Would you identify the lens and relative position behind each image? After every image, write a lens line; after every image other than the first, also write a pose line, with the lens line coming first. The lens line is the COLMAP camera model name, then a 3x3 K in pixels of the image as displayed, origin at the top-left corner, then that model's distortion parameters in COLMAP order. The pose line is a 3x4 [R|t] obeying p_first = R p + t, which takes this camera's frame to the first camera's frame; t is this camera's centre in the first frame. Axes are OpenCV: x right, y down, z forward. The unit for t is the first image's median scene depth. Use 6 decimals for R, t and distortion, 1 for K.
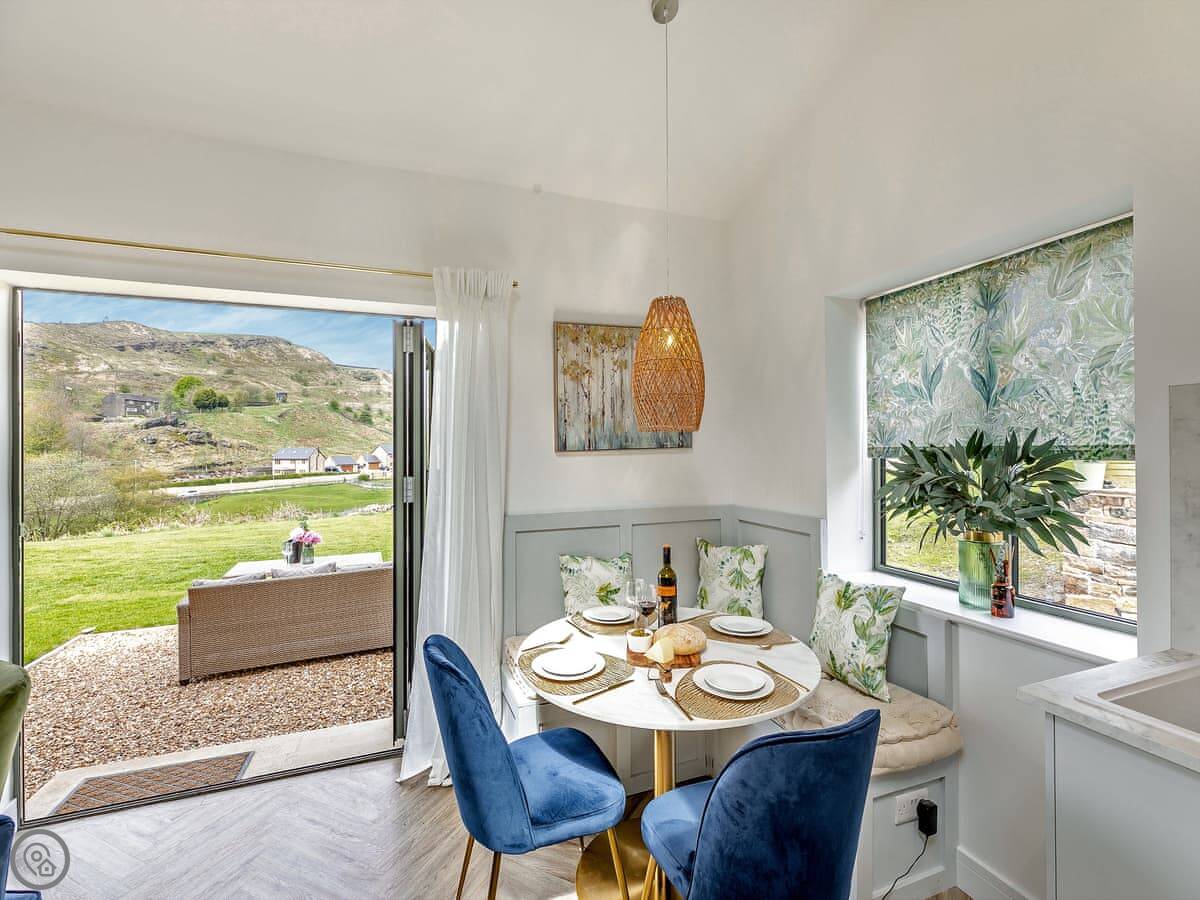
lens RADIAL K [[536.8, 0, 600.1], [0, 536.8, 449.0], [0, 0, 1]] dist [0.002876, 0.000170]
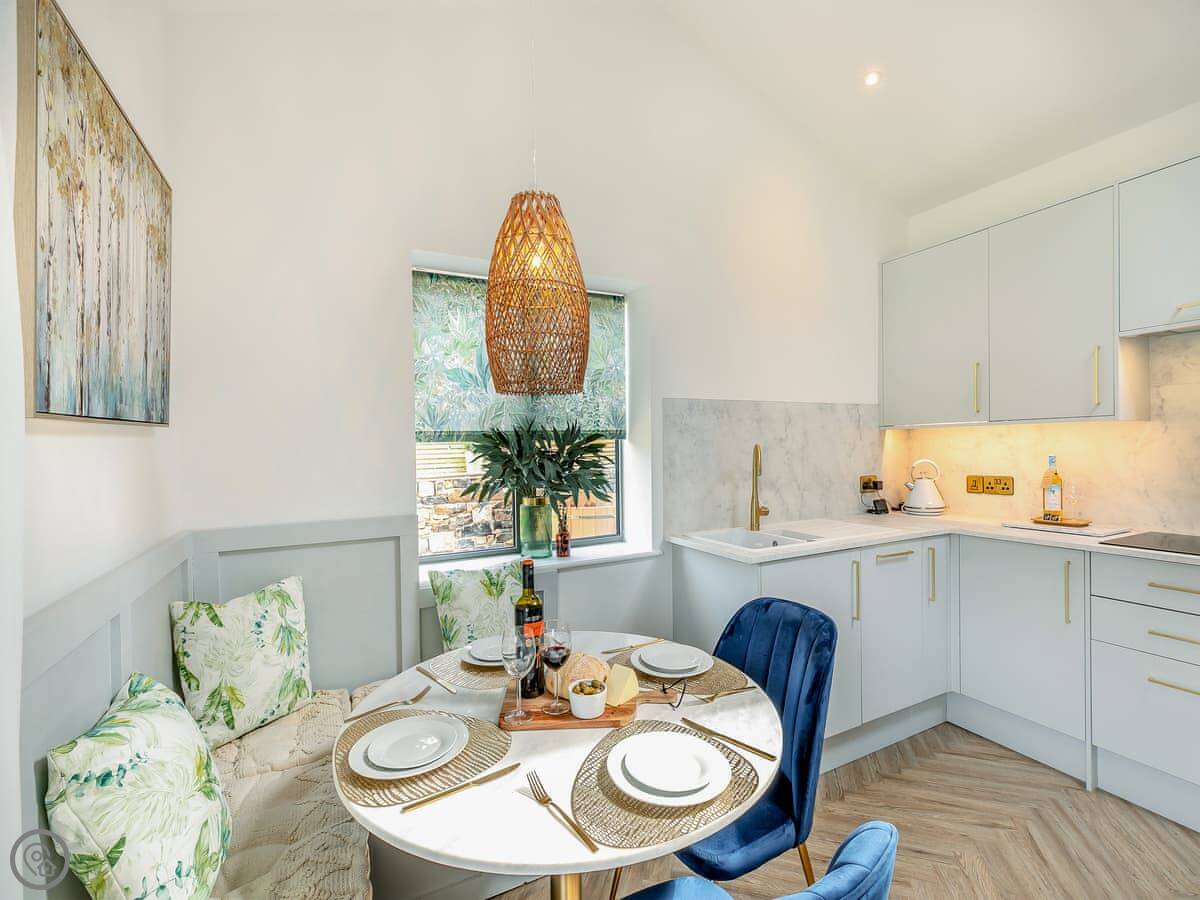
lens RADIAL K [[543.2, 0, 600.0], [0, 543.2, 452.5], [0, 0, 1]] dist [0.005776, -0.000247]
pose [[-0.117212, -0.004430, 0.993097, -0.196149], [0.018119, 0.999814, 0.006598, 0.014058], [-0.992942, 0.018767, -0.117109, 0.341687]]
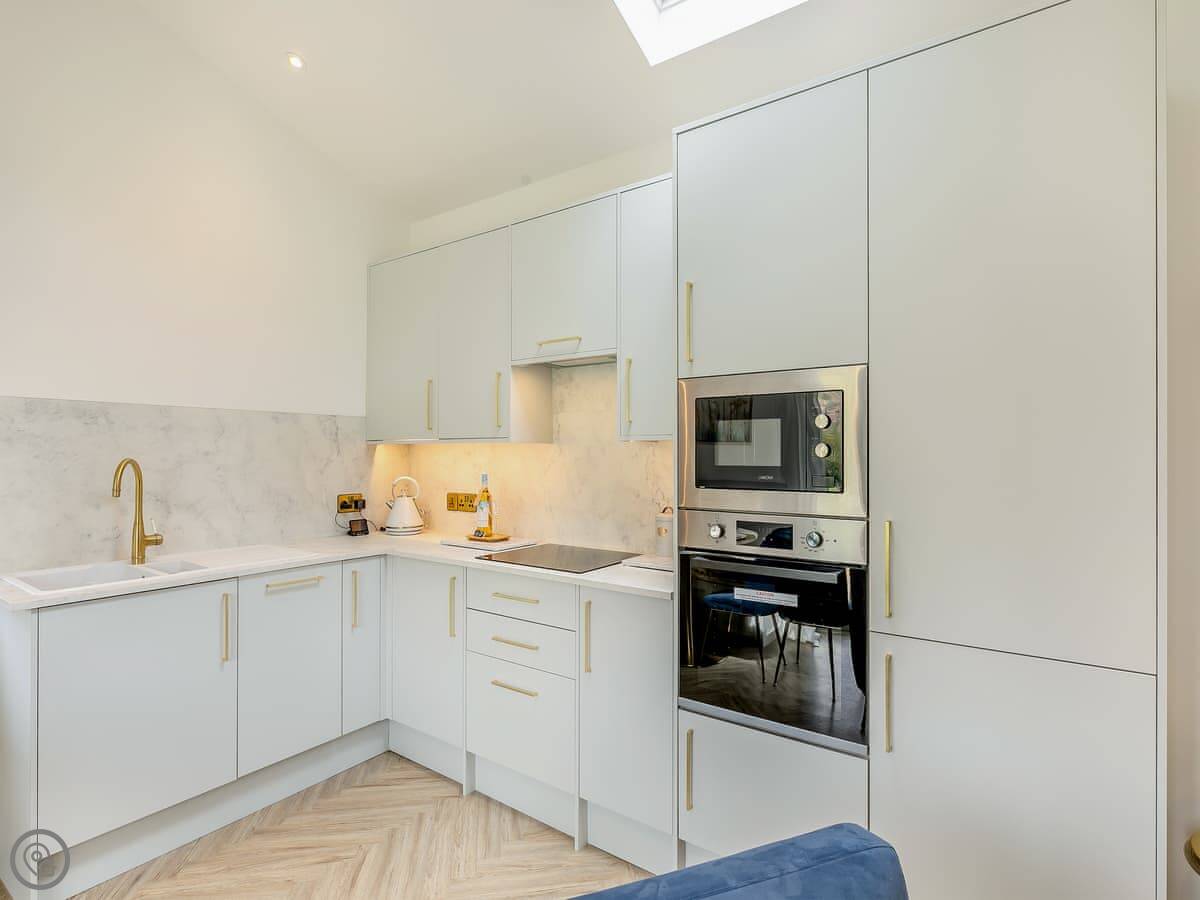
lens RADIAL K [[612.0, 0, 600.7], [0, 612.0, 457.5], [0, 0, 1]] dist [-0.001574, -0.000385]
pose [[-0.563294, -0.001456, 0.826255, -0.285697], [-0.000439, 0.999999, 0.001463, 0.011221], [-0.826257, 0.000462, -0.563294, 0.124780]]
